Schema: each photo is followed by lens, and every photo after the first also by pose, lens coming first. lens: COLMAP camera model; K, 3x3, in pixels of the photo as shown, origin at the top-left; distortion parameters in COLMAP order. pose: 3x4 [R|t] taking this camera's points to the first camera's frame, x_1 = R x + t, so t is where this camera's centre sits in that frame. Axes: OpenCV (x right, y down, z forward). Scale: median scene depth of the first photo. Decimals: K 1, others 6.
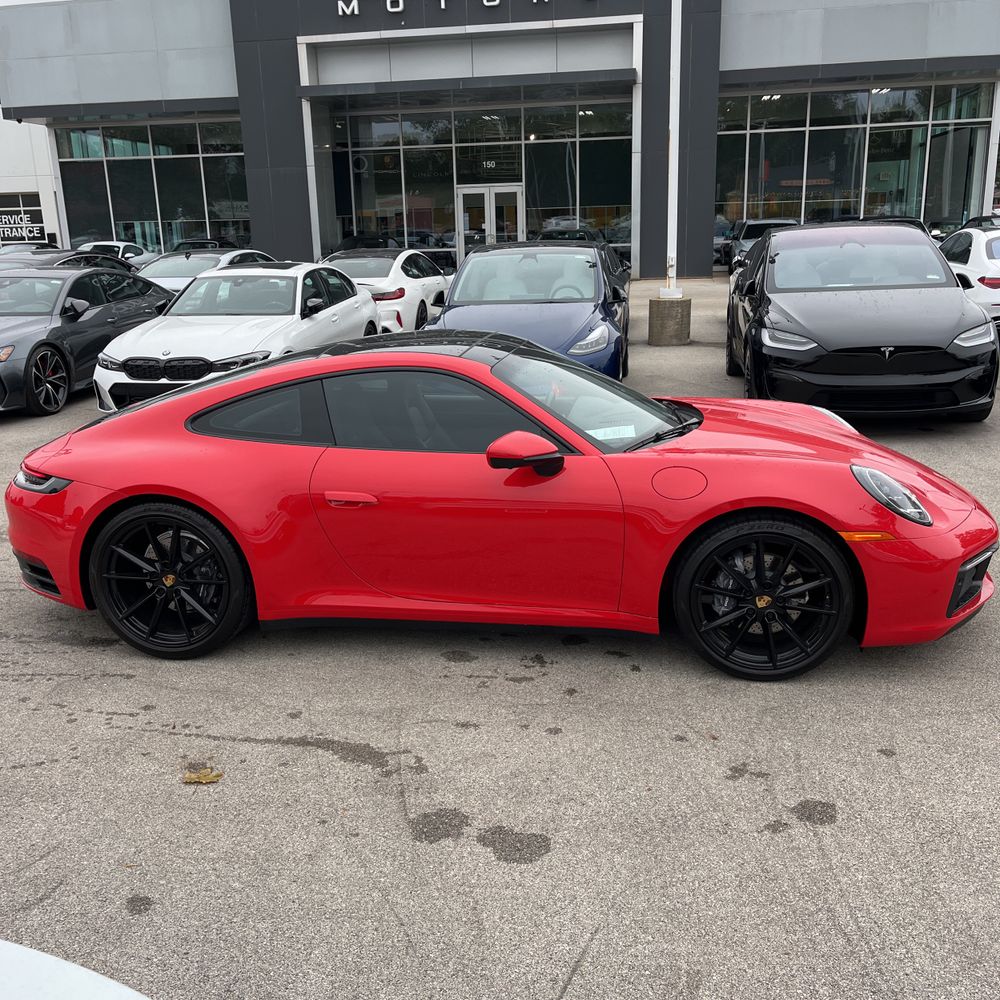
lens RADIAL K [[1003.2, 0, 506.3], [0, 1003.2, 504.2], [0, 0, 1]] dist [0.082251, -0.114494]
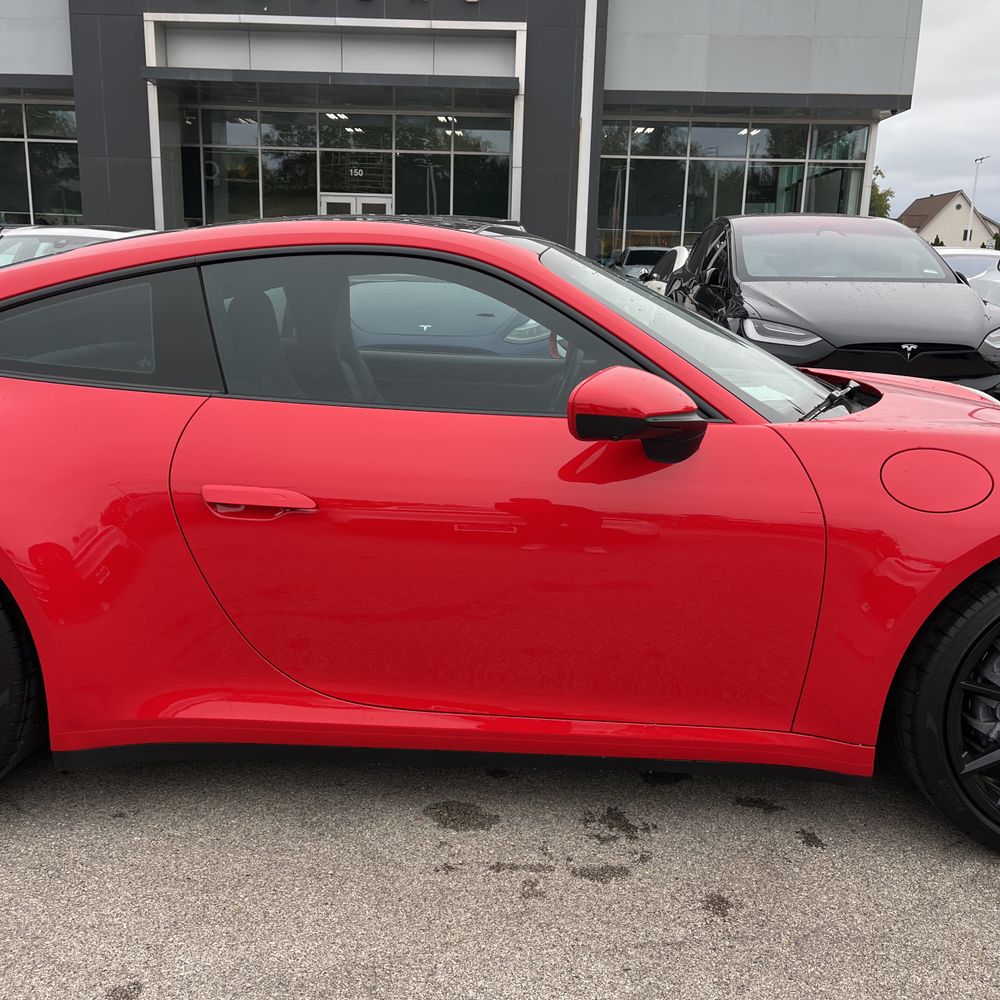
lens RADIAL K [[1013.4, 0, 500.0], [0, 1013.4, 500.0], [0, 0, 1]] dist [0.058933, -0.065974]
pose [[0.989333, 0.019550, 0.144352, -0.042297], [-0.013401, 0.998966, -0.043445, 0.005262], [-0.145052, 0.041047, 0.988572, 0.191425]]
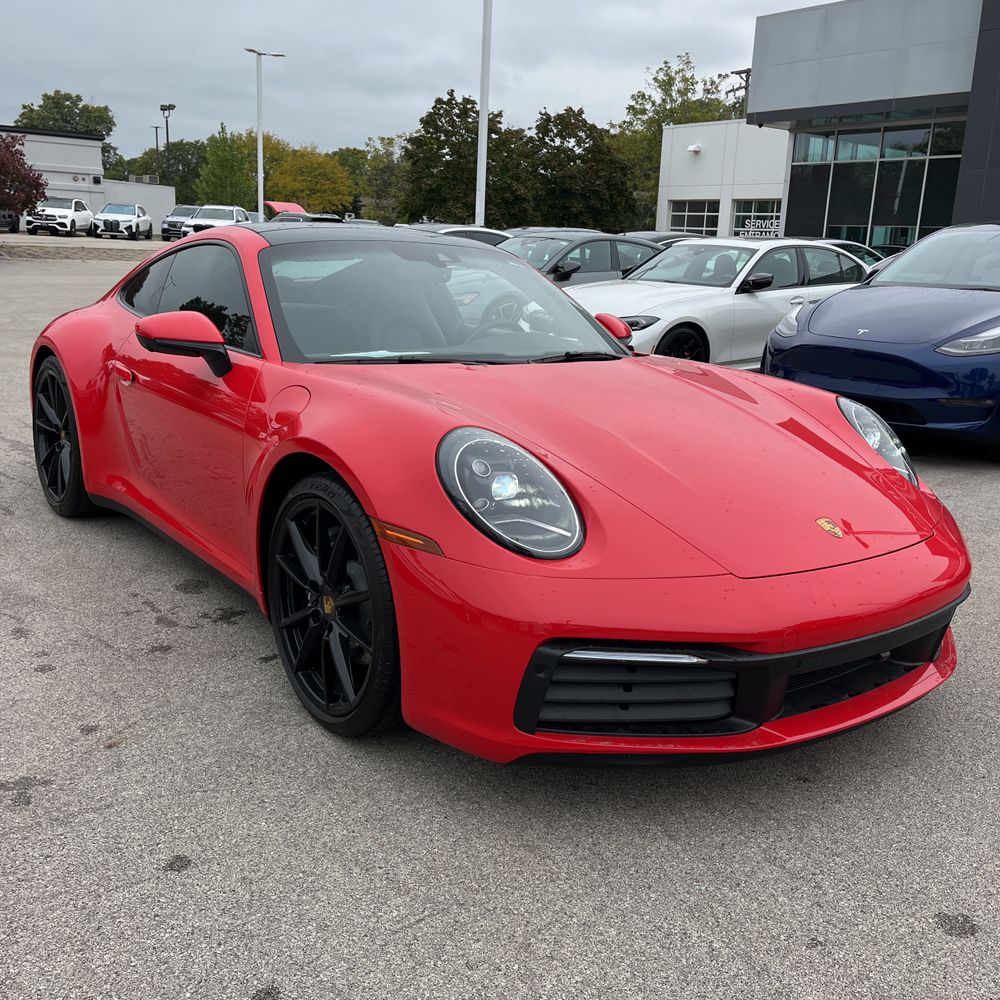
lens RADIAL K [[1018.6, 0, 504.4], [0, 1018.6, 487.5], [0, 0, 1]] dist [0.043941, -0.035539]
pose [[0.725837, 0.217370, -0.652618, 0.274523], [-0.243267, 0.968562, 0.052043, -0.014753], [0.643414, 0.120985, 0.755898, 0.205201]]
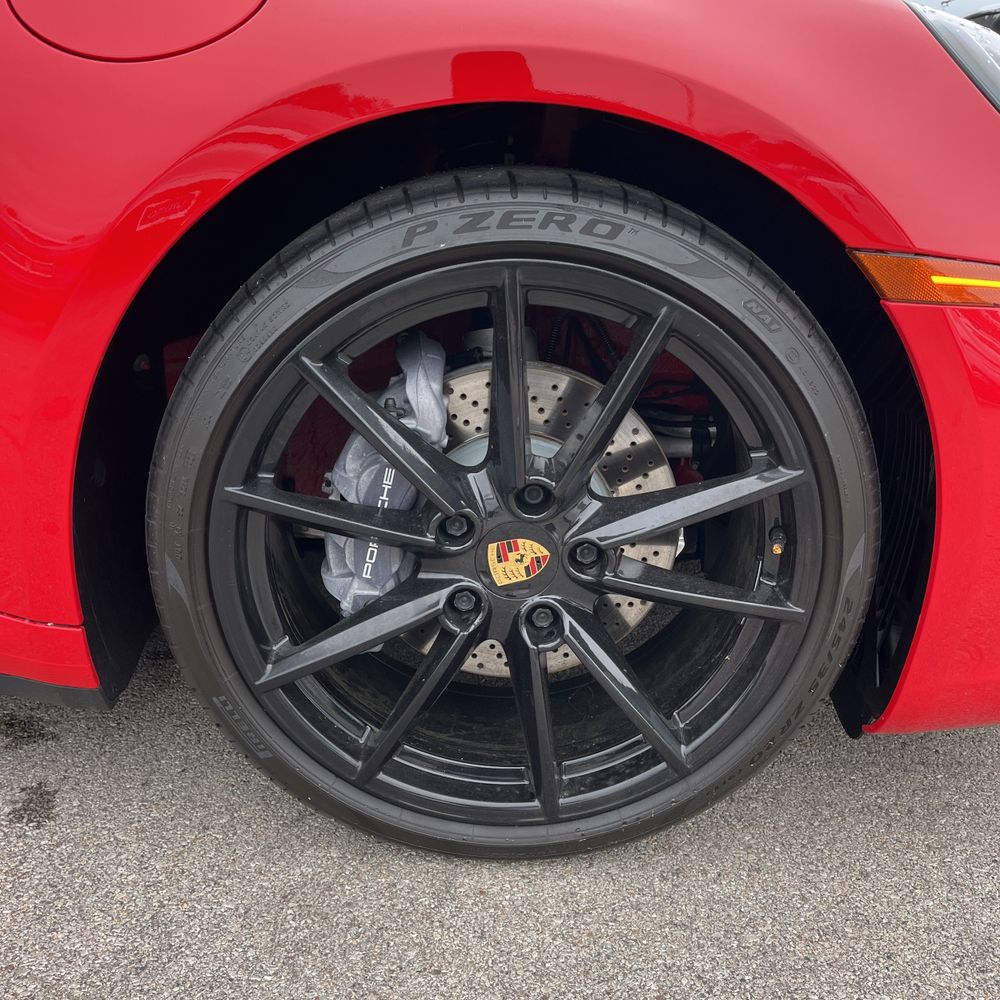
lens RADIAL K [[1003.2, 0, 506.3], [0, 1003.2, 504.2], [0, 0, 1]] dist [0.082251, -0.114494]
pose [[0.978005, 0.014824, 0.208053, 0.073793], [-0.034334, 0.995306, 0.090481, 0.022315], [-0.205735, -0.095634, 0.973924, 0.280450]]
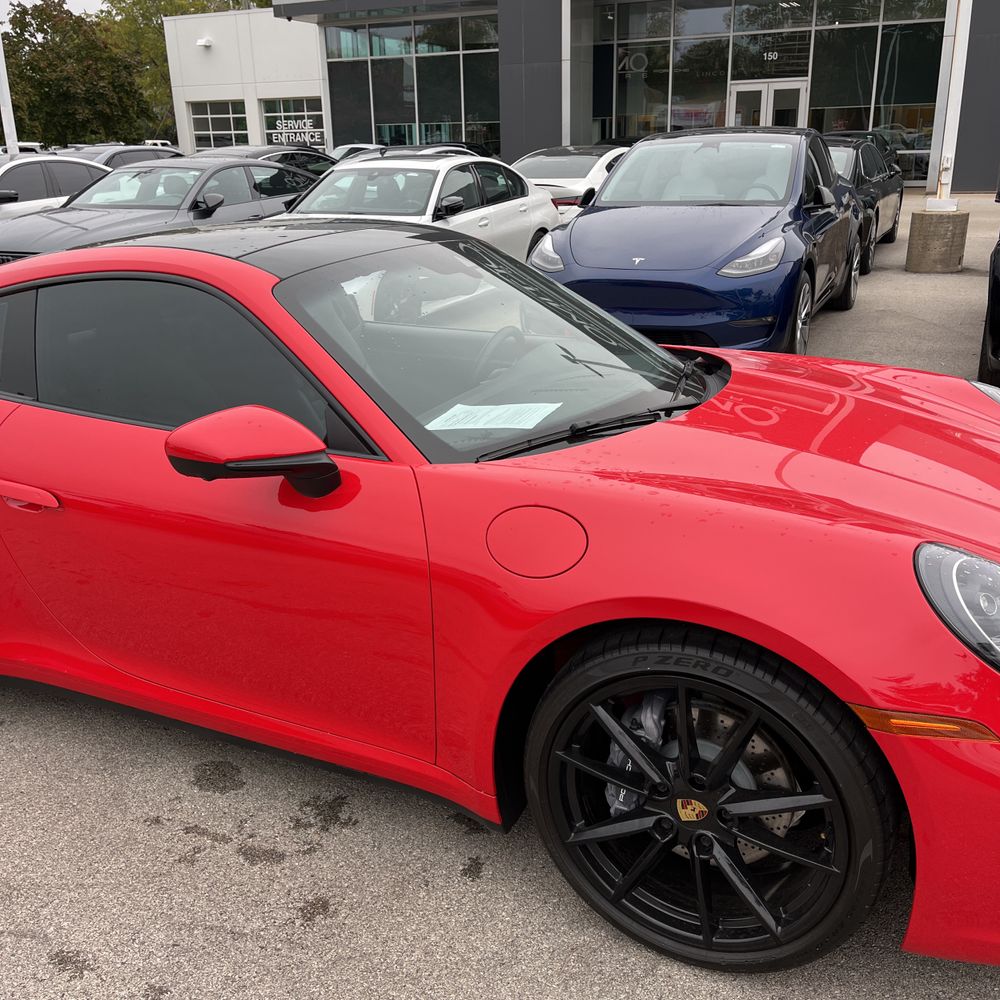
lens RADIAL K [[1012.3, 0, 513.7], [0, 1012.3, 495.7], [0, 0, 1]] dist [0.082731, -0.110534]
pose [[0.960334, 0.100038, -0.260288, 0.103615], [-0.082436, 0.993562, 0.077713, -0.028885], [0.266387, -0.053174, 0.962398, 0.192745]]
